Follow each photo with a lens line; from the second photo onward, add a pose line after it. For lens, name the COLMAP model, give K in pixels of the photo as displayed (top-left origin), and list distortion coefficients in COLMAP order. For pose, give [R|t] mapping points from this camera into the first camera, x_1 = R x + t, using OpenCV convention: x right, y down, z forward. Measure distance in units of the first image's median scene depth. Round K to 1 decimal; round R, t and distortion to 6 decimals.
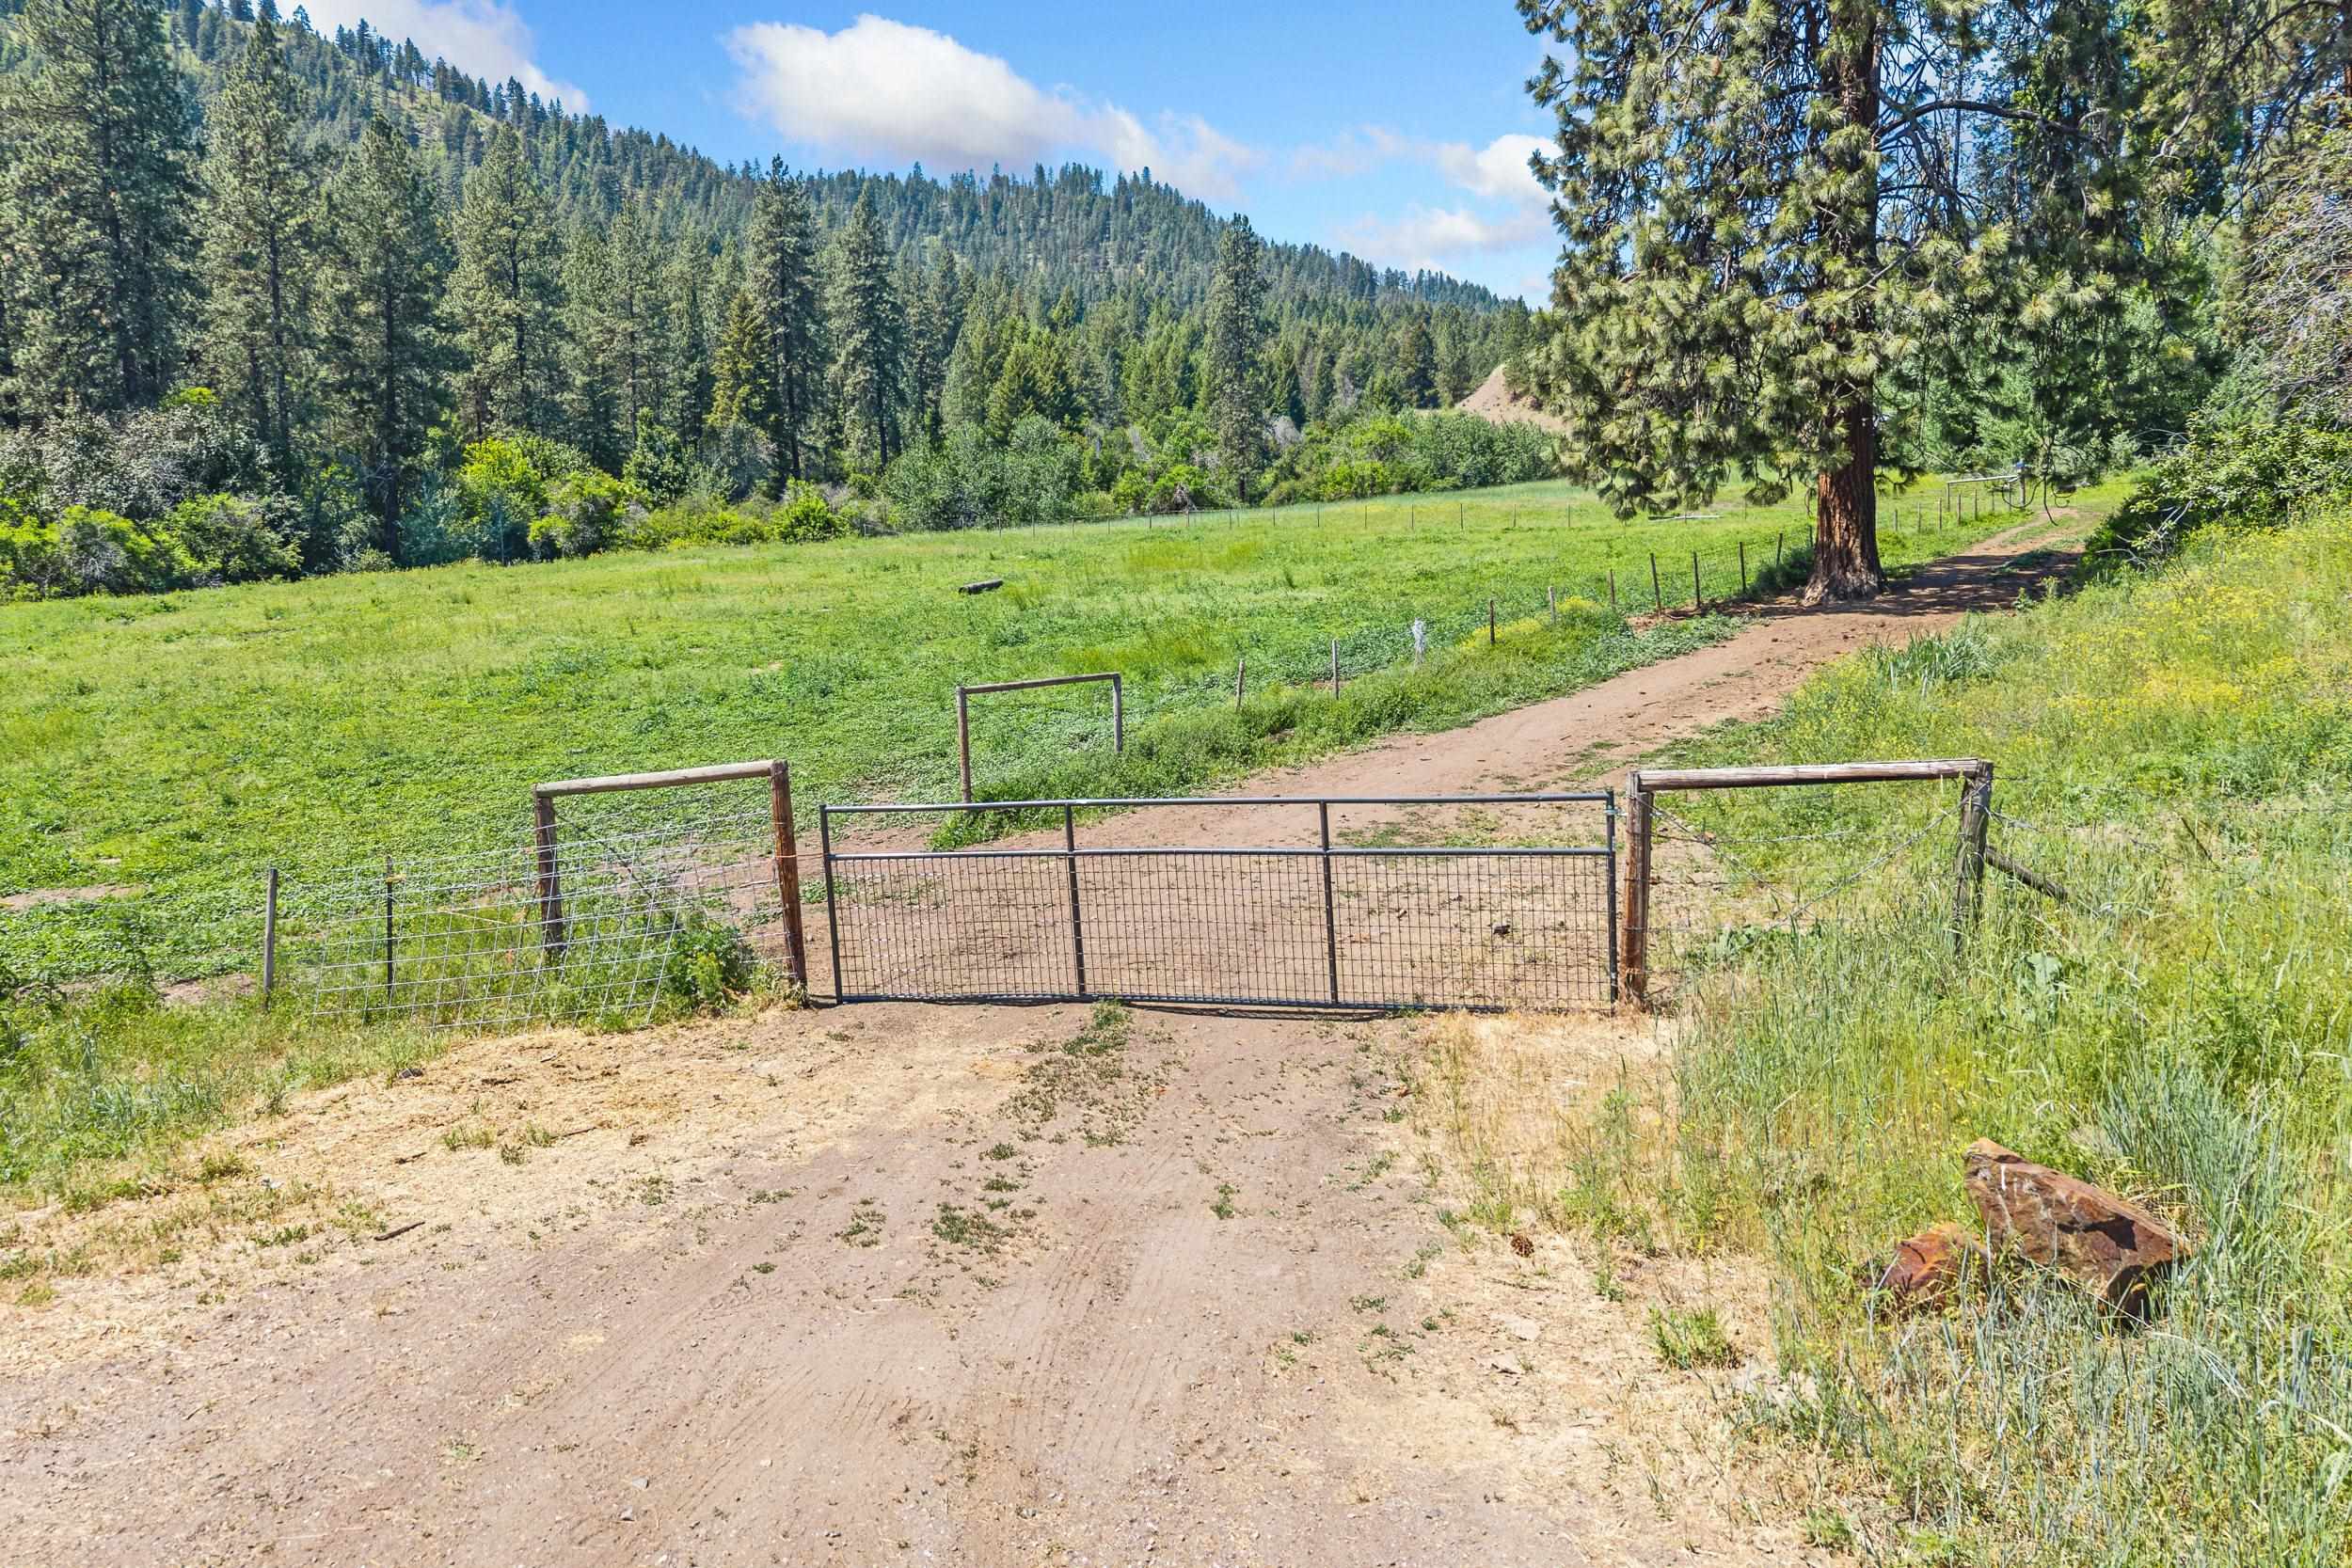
lens RADIAL K [[1582.0, 0, 1180.1], [0, 1582.0, 715.0], [0, 0, 1]] dist [0.013452, -0.004705]
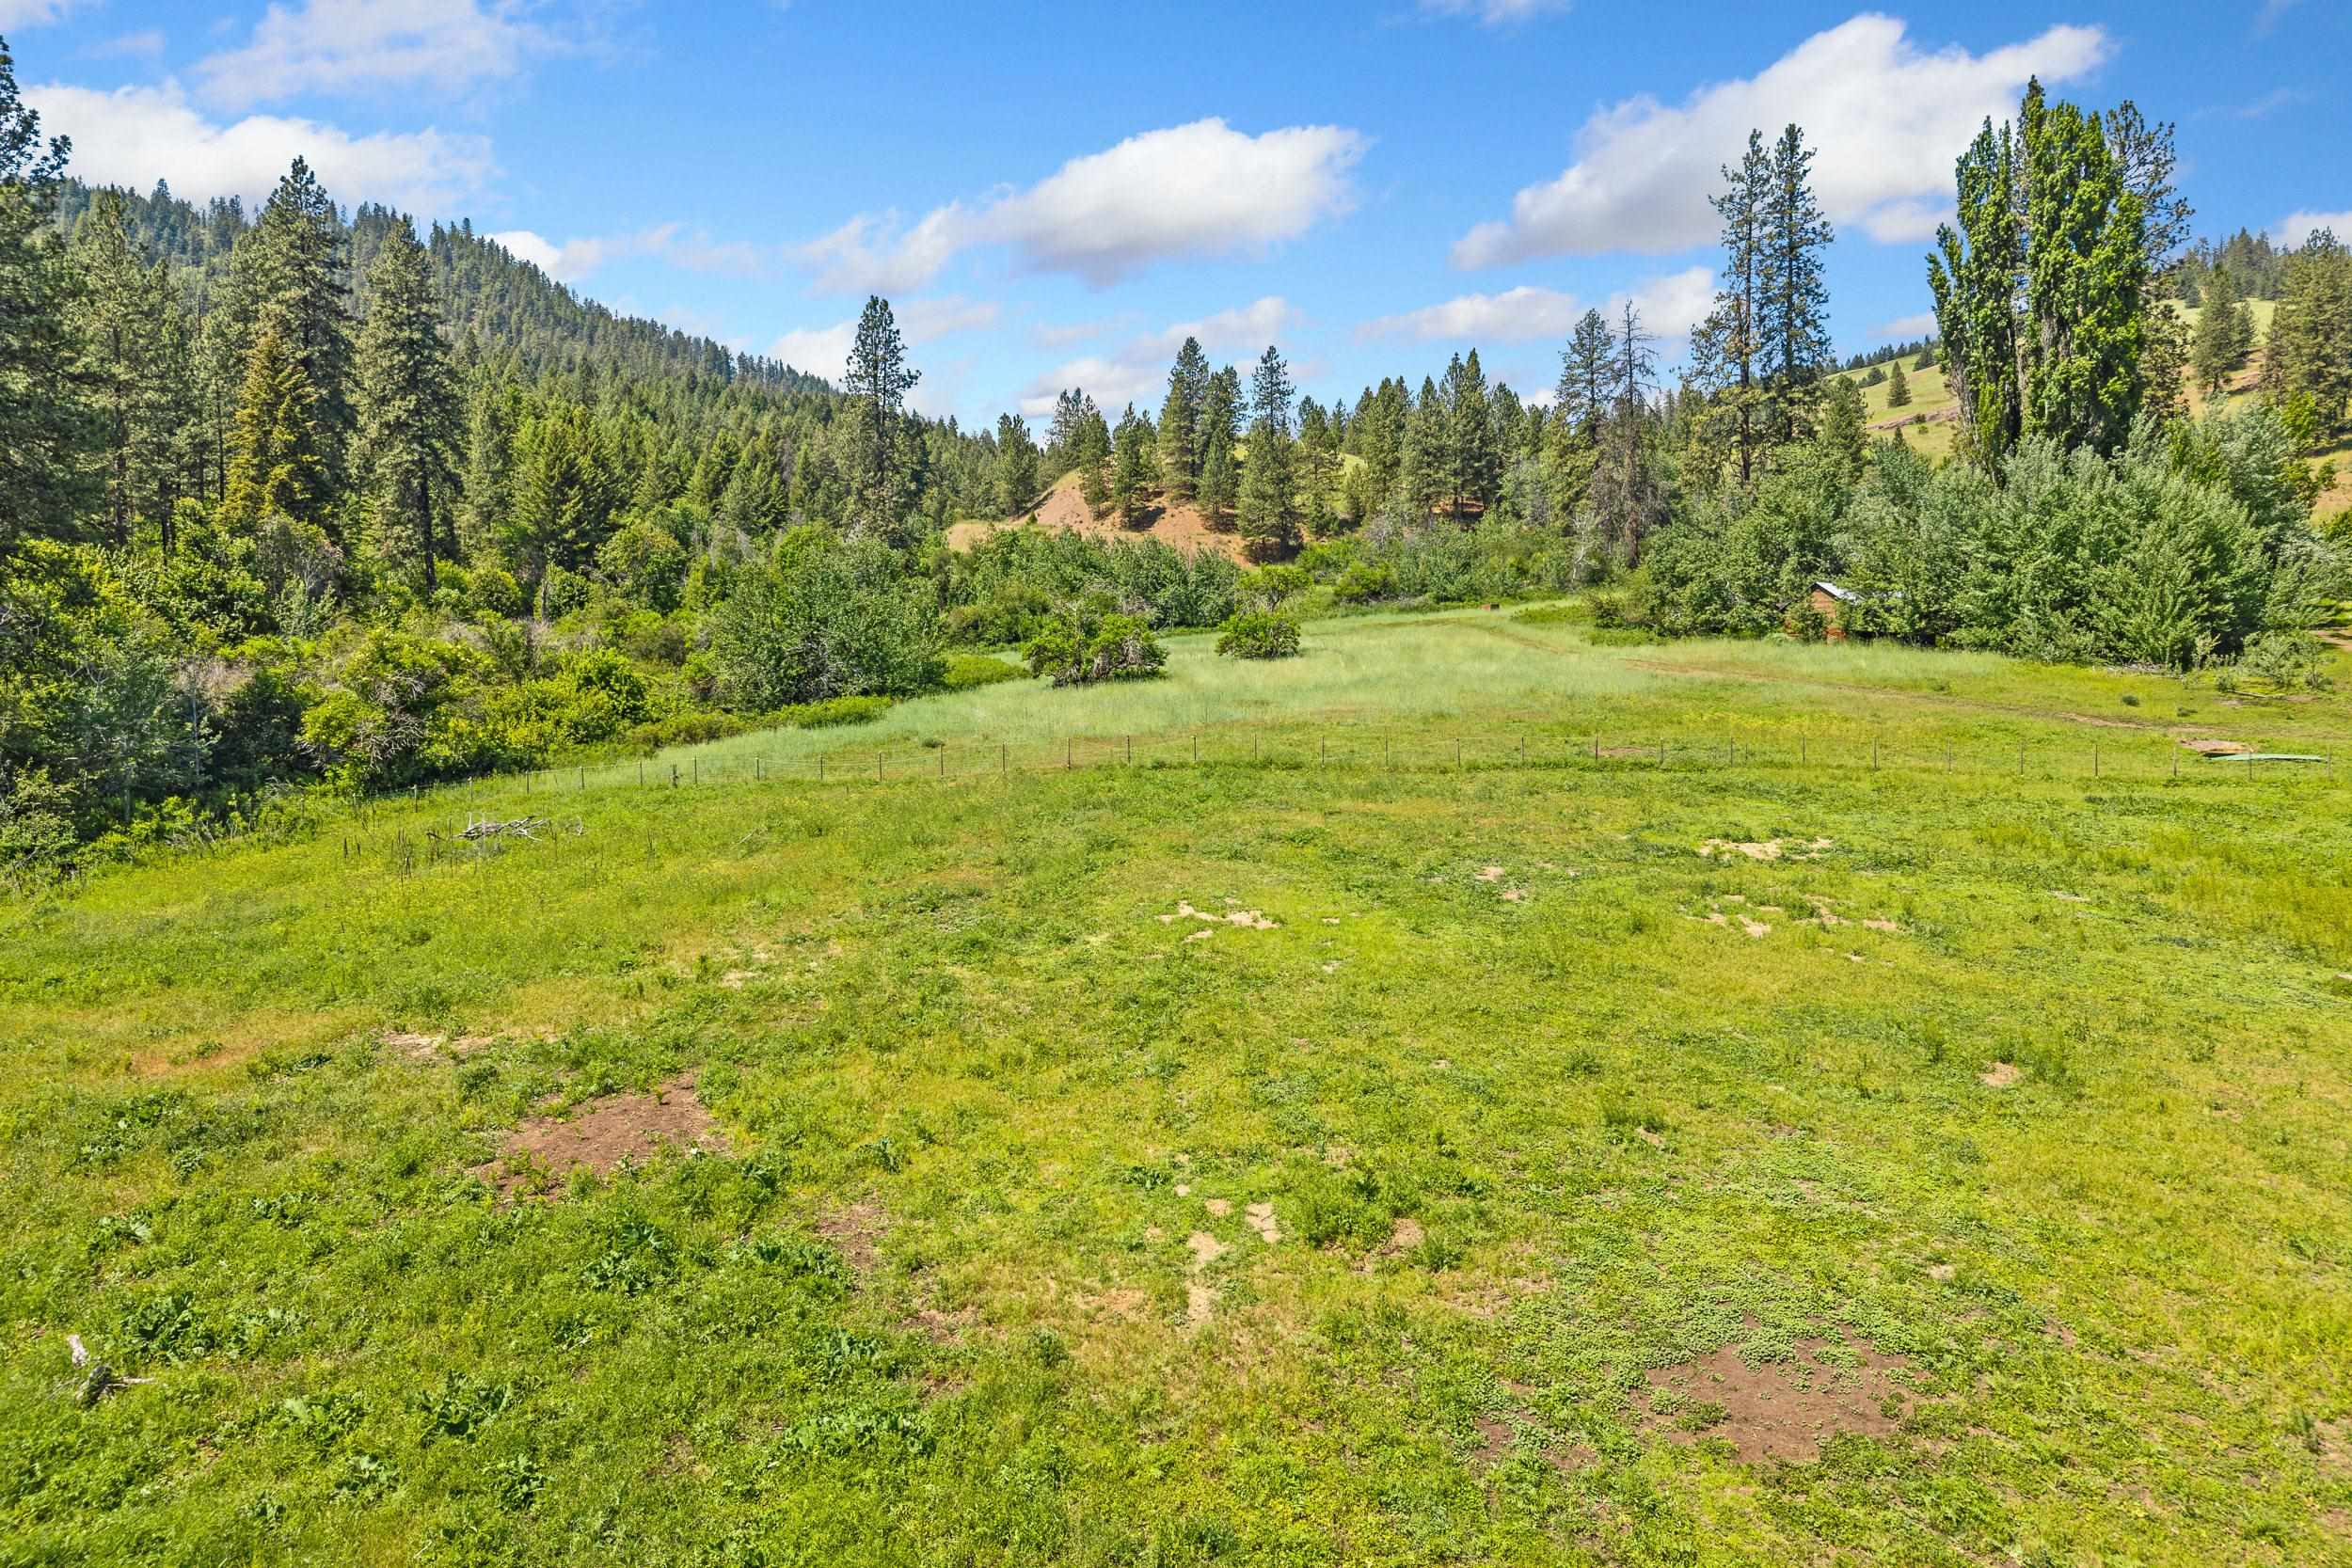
lens RADIAL K [[1582.0, 0, 1180.1], [0, 1582.0, 715.0], [0, 0, 1]] dist [0.013452, -0.004705]
pose [[0.909449, -0.004132, 0.415796, -0.094296], [0.027370, 0.998377, -0.049946, -0.021131], [-0.414914, 0.056803, 0.908086, 0.081328]]
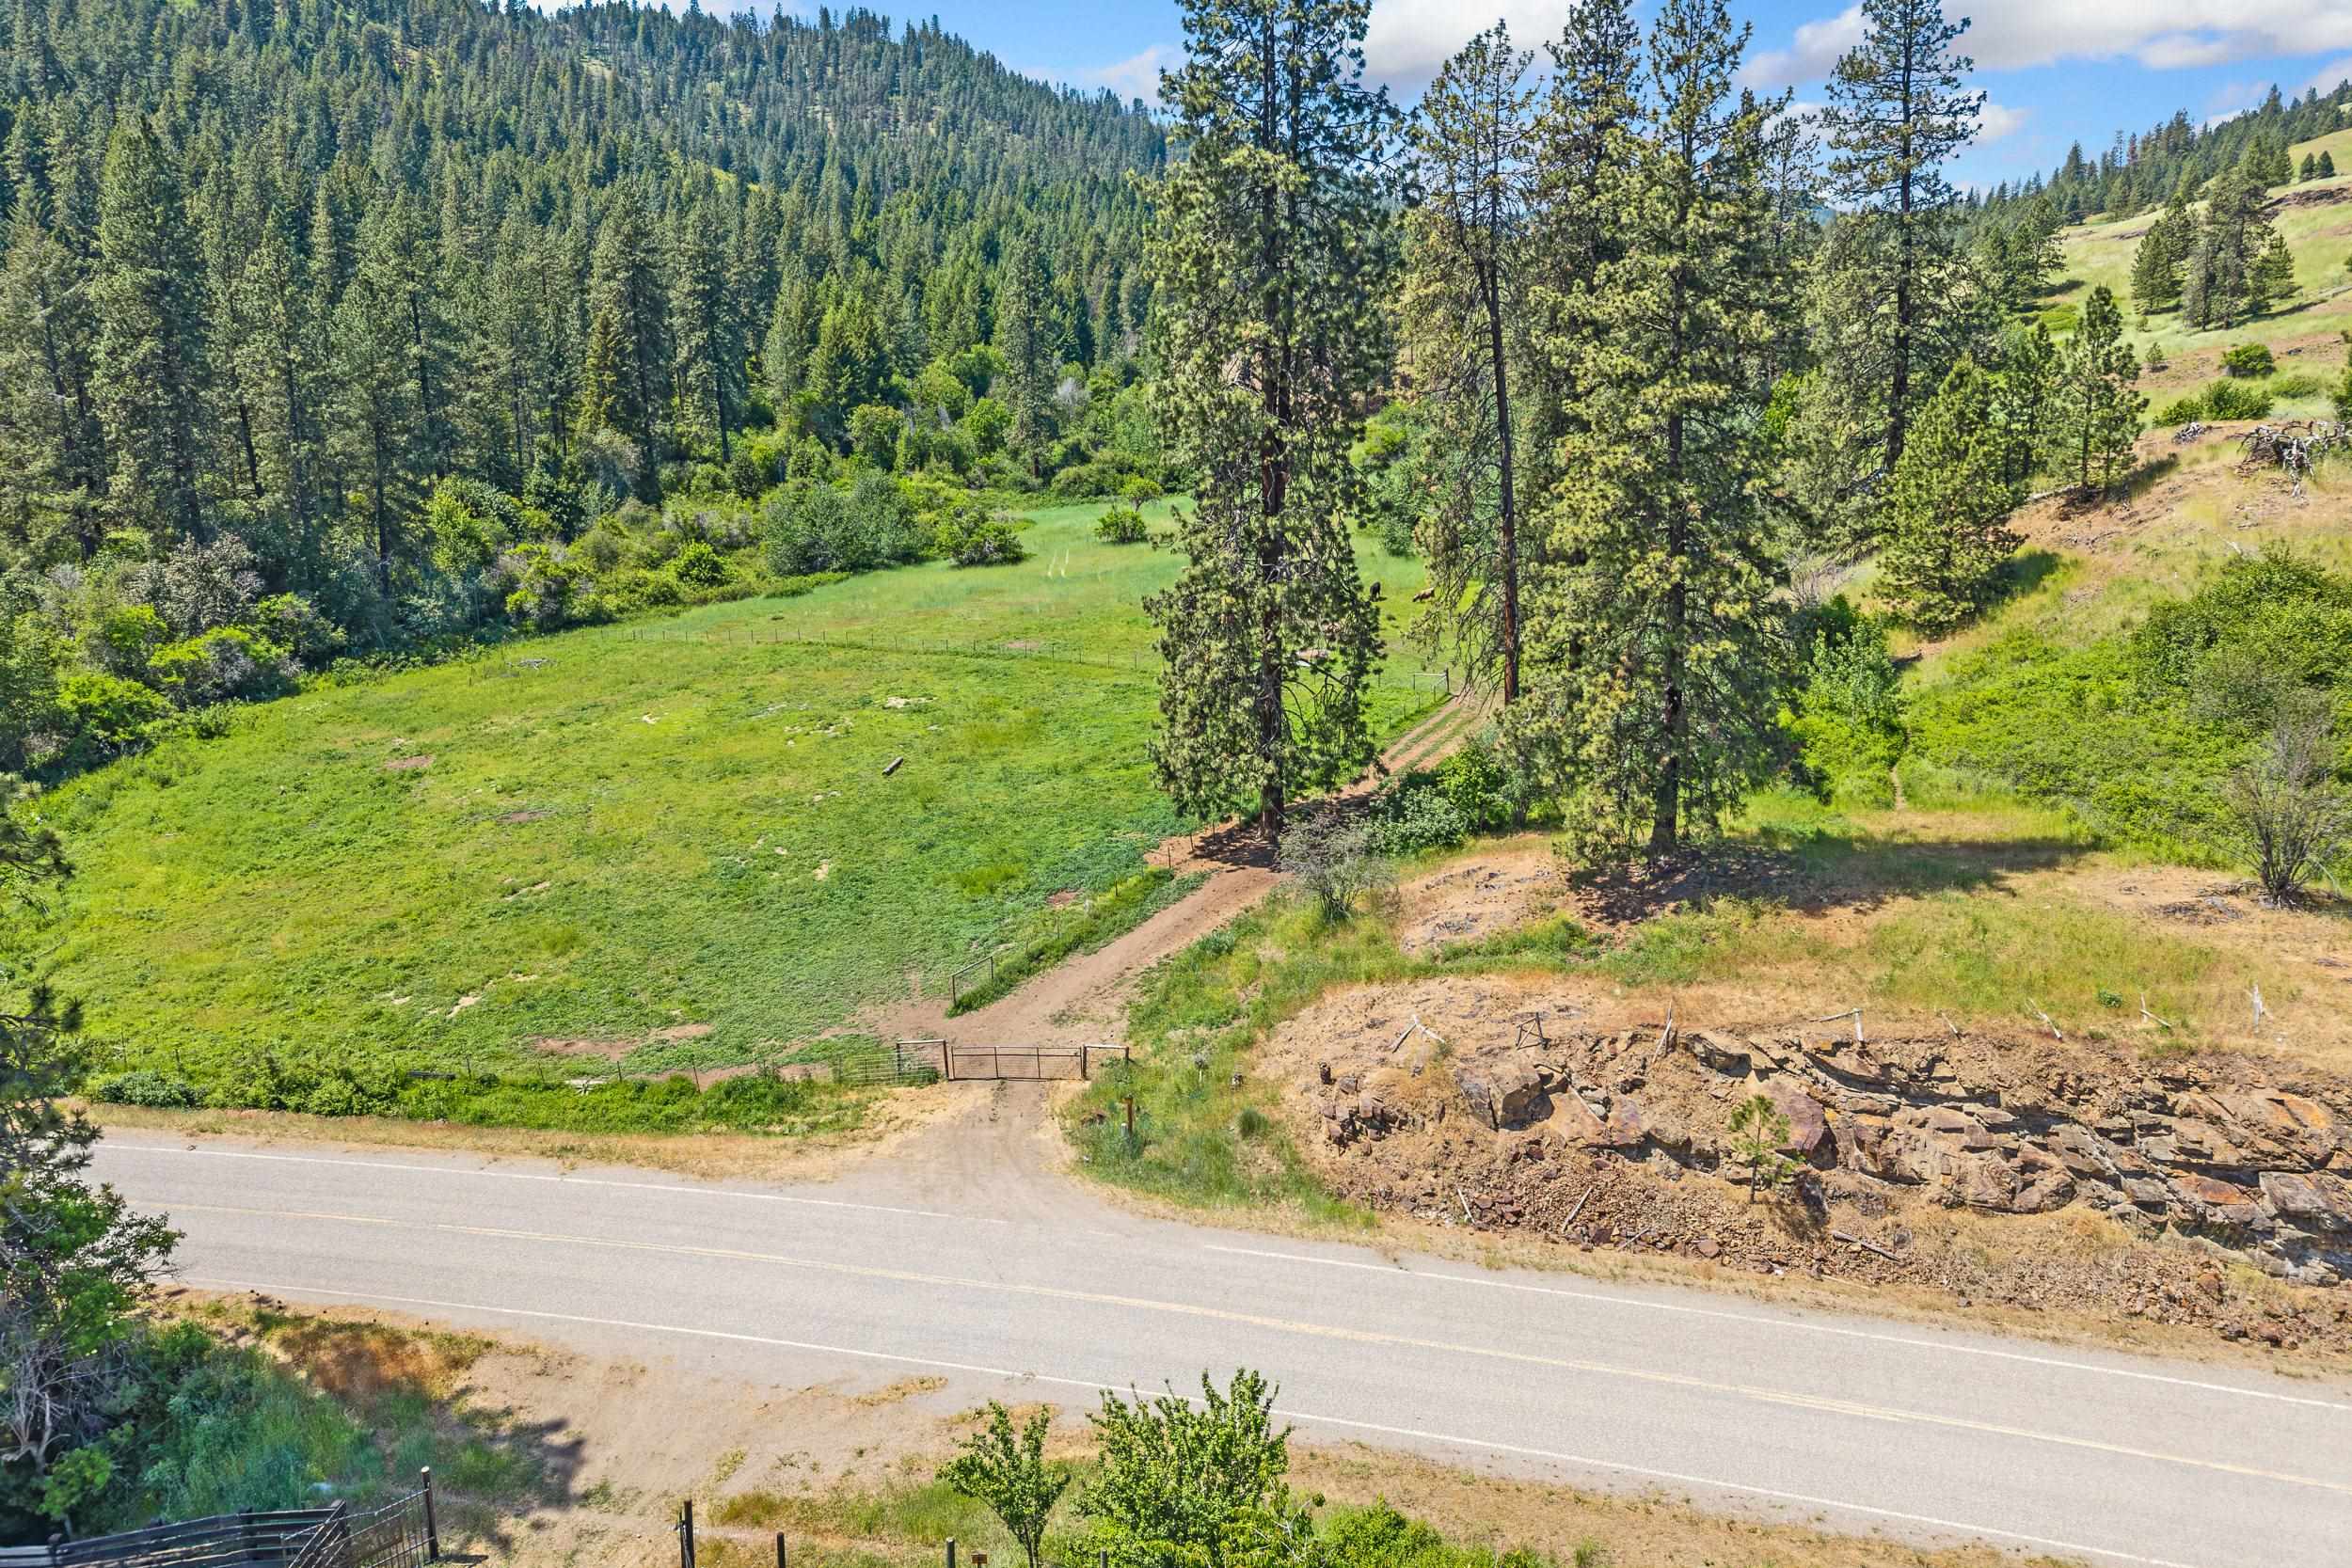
lens RADIAL K [[1582.0, 0, 1180.1], [0, 1582.0, 715.0], [0, 0, 1]] dist [0.013452, -0.004705]
pose [[0.991919, -0.014084, 0.126088, -0.002739], [0.001238, 0.994846, 0.101386, -0.041636], [-0.126866, -0.100411, 0.986825, -0.112278]]
